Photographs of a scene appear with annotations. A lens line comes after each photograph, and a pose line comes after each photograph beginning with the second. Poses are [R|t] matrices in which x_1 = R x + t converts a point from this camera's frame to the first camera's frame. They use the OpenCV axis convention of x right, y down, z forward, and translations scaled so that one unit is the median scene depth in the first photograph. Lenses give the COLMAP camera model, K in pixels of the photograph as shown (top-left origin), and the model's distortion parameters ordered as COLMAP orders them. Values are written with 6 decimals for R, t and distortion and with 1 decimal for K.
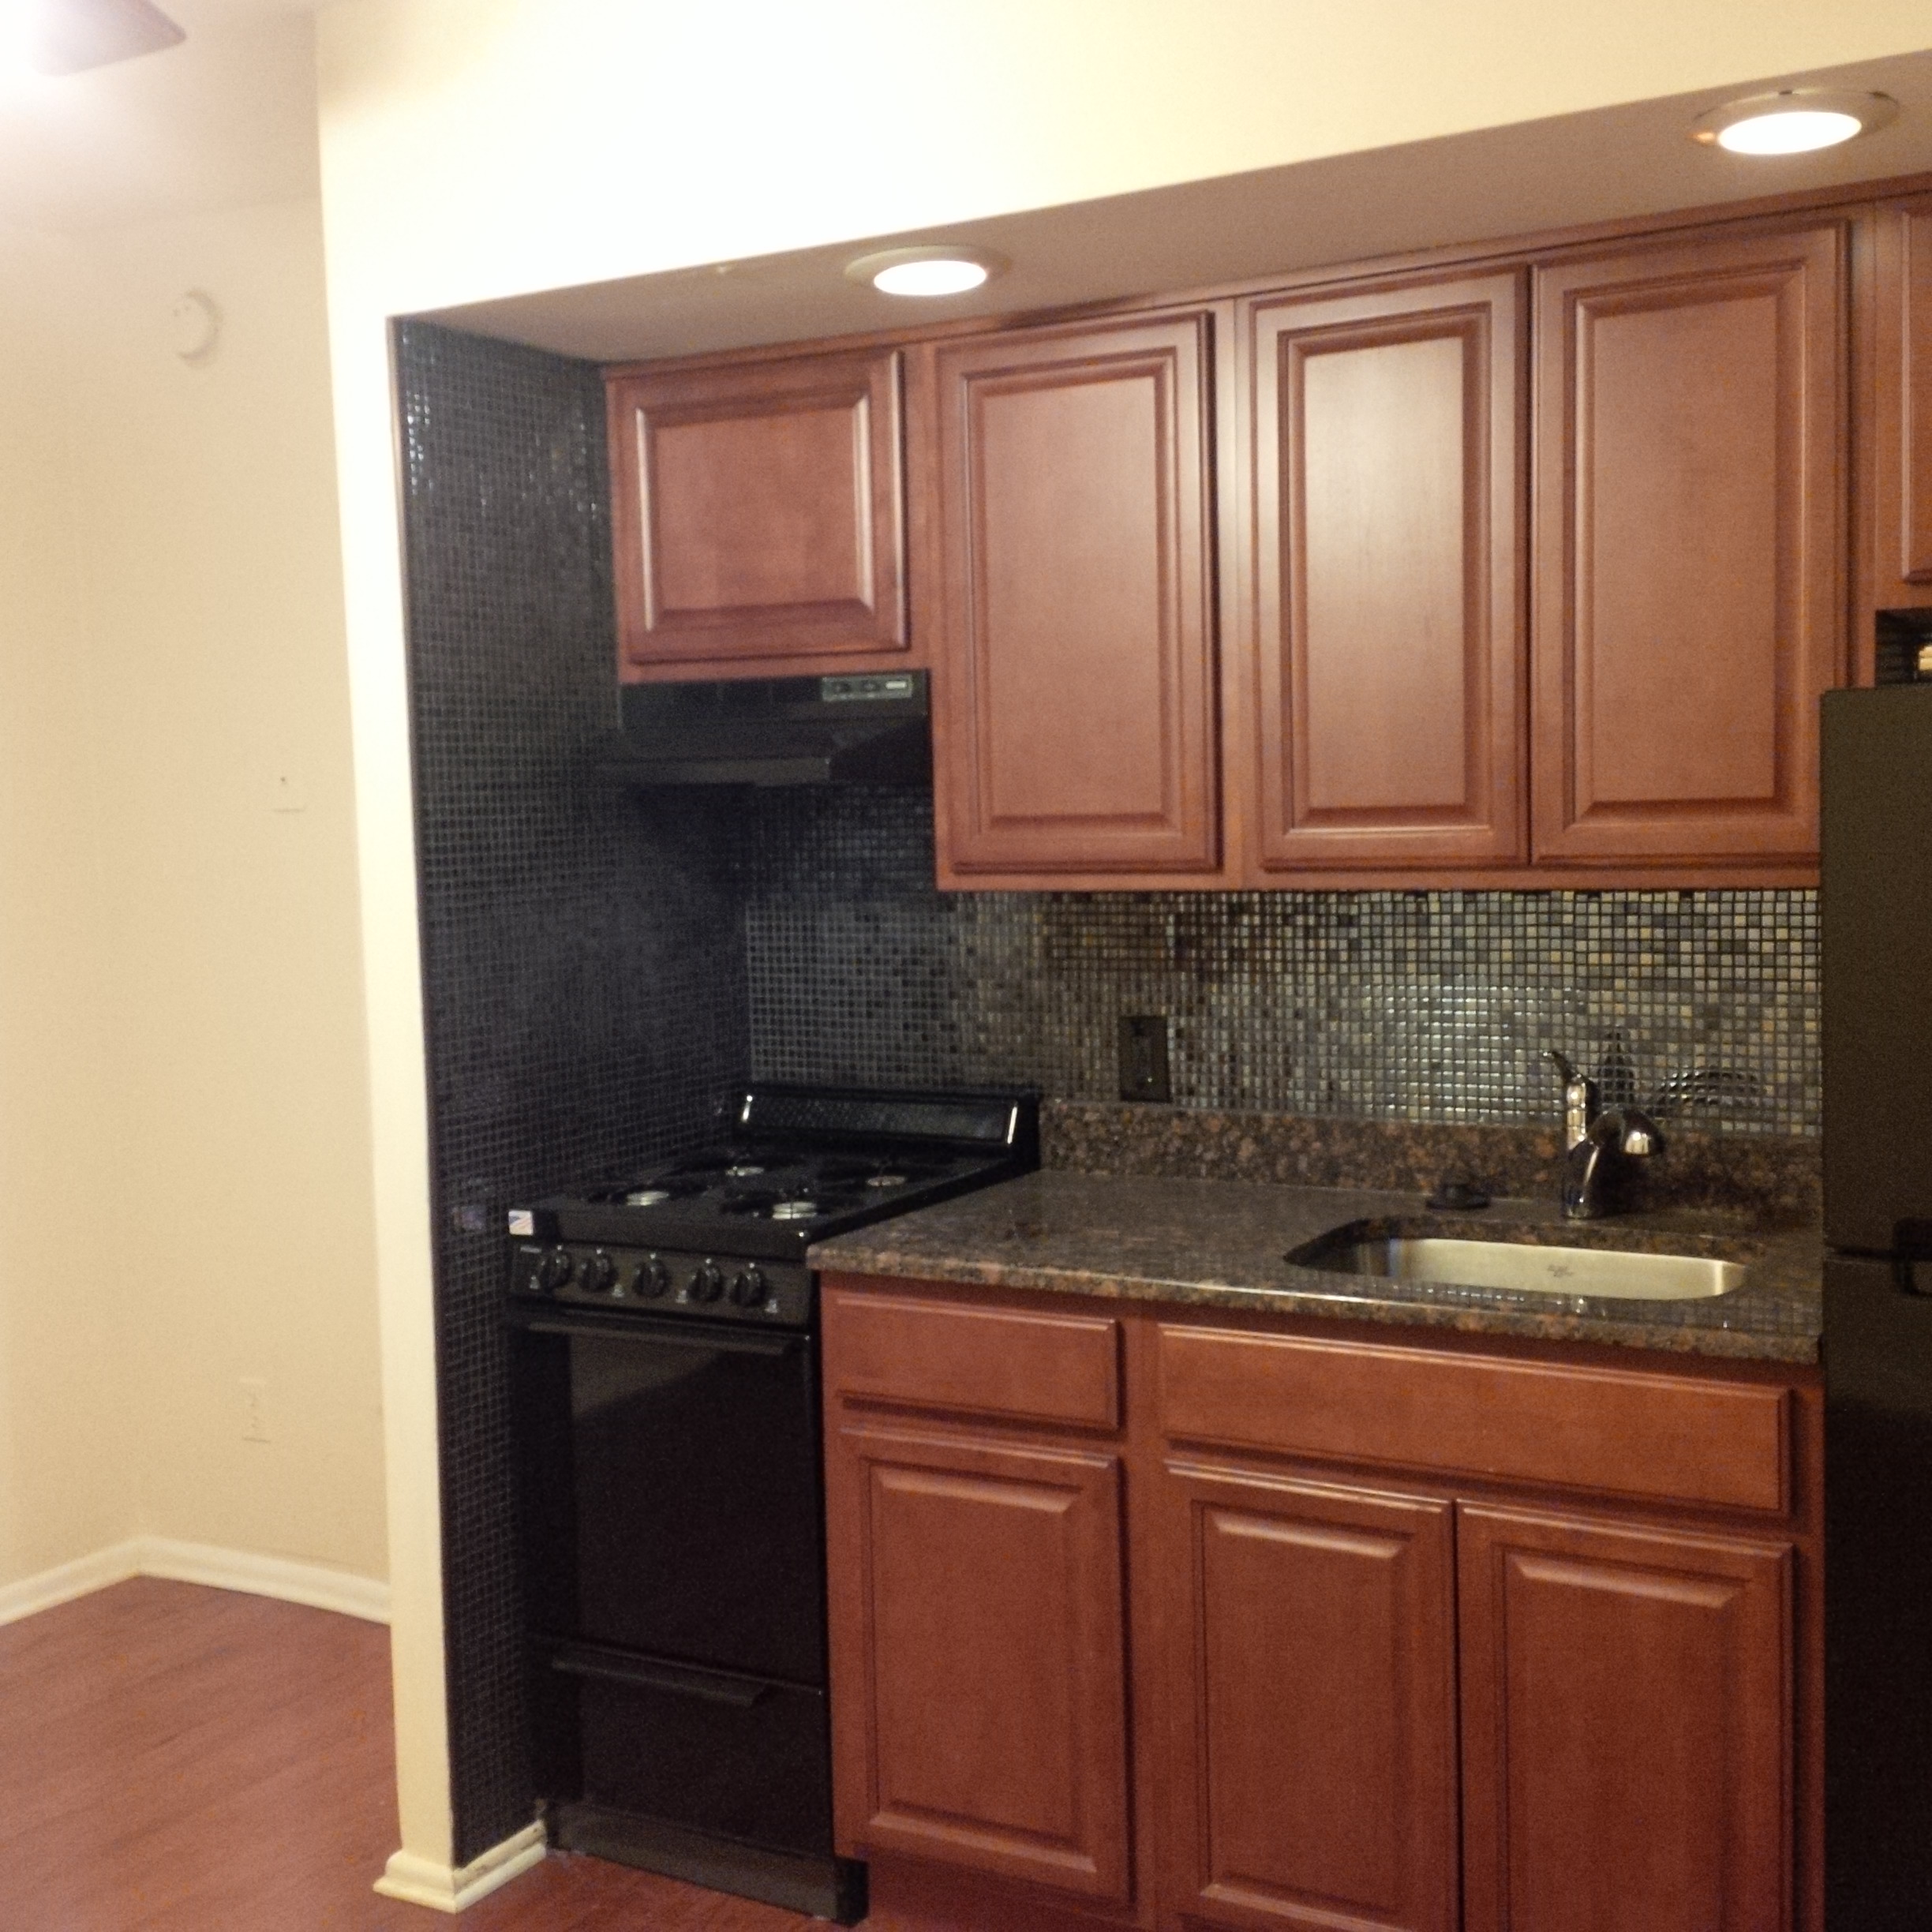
lens RADIAL K [[2398.5, 0, 1013.8], [0, 2398.5, 966.1], [0, 0, 1]] dist [0.092675, 0.762348]
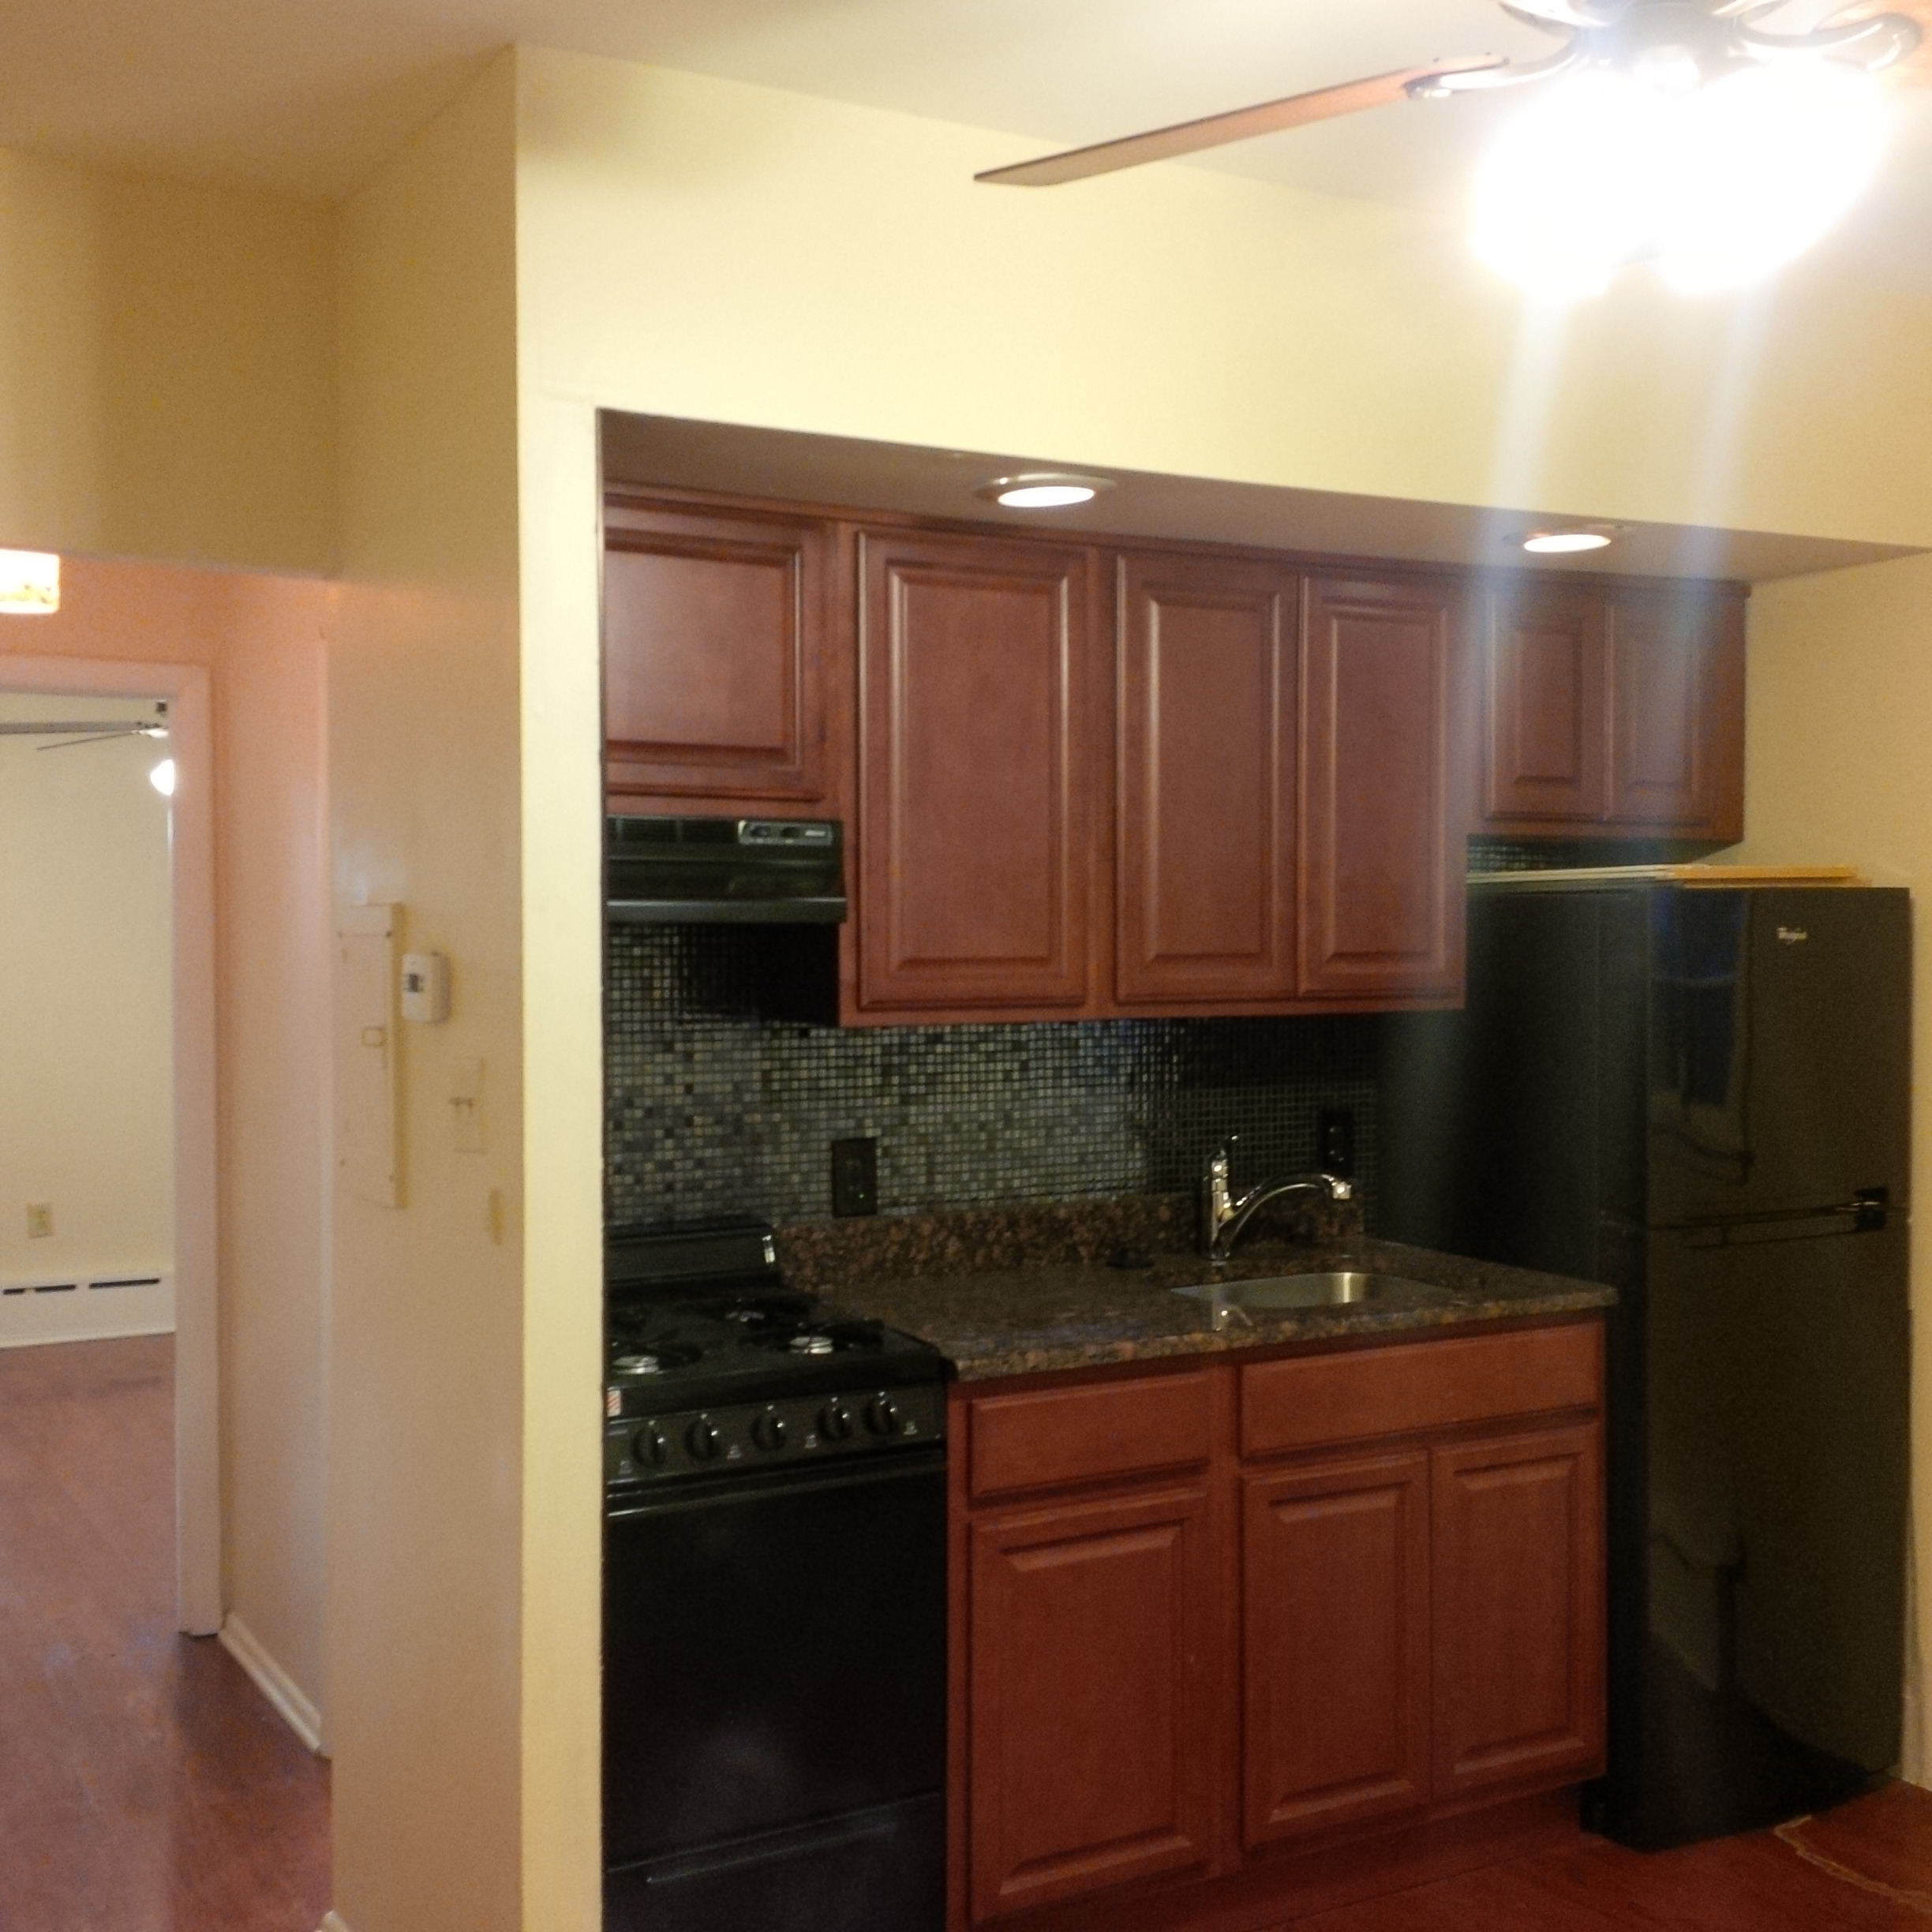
lens RADIAL K [[2398.5, 0, 1013.8], [0, 2398.5, 966.1], [0, 0, 1]] dist [0.092675, 0.762348]
pose [[0.468062, 0.004909, 0.883682, -0.931989], [0.049473, 0.998271, -0.031750, -0.020917], [-0.882310, 0.058579, 0.467010, 0.432106]]
